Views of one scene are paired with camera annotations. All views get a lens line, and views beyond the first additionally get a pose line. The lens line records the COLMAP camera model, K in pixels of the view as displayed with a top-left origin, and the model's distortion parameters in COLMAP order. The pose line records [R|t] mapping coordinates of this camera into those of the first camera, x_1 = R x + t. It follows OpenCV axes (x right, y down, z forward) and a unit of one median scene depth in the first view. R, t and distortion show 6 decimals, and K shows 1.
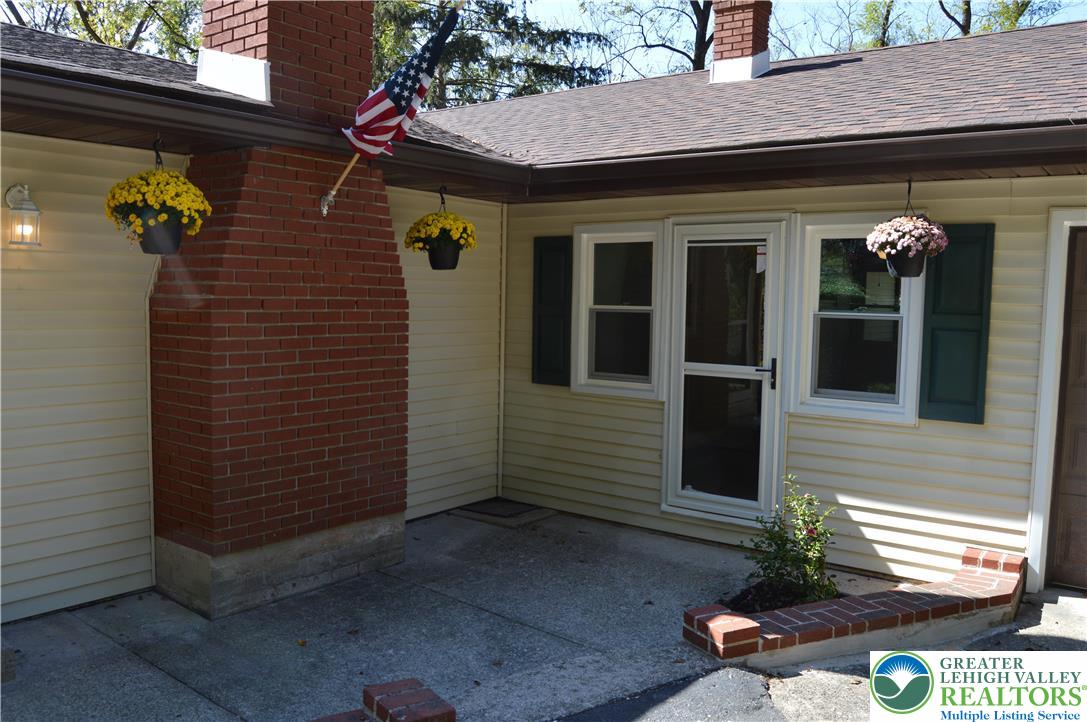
lens RADIAL K [[869.5, 0, 543.5], [0, 869.5, 361.0], [0, 0, 1]] dist [-0.095237, 0.036740]
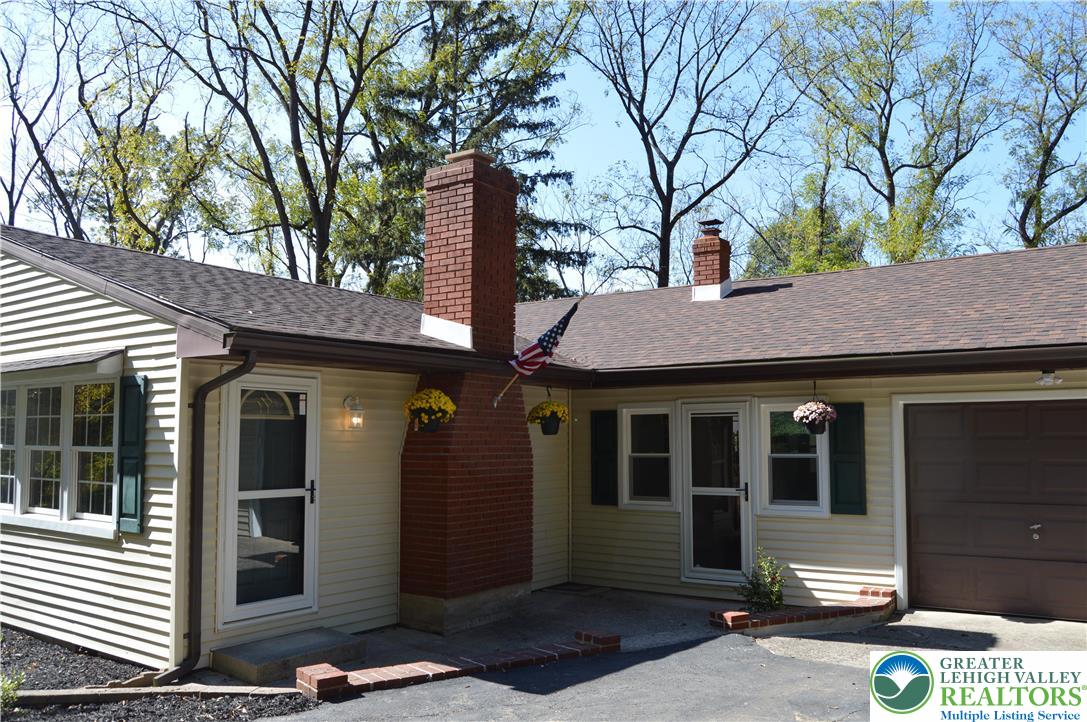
lens RADIAL K [[869.5, 0, 543.5], [0, 869.5, 361.0], [0, 0, 1]] dist [-0.095237, 0.036740]
pose [[0.998923, -0.017065, 0.043149, -0.202691], [0.023922, 0.986207, -0.163779, 0.030339], [-0.039759, 0.164635, 0.985553, -0.703917]]
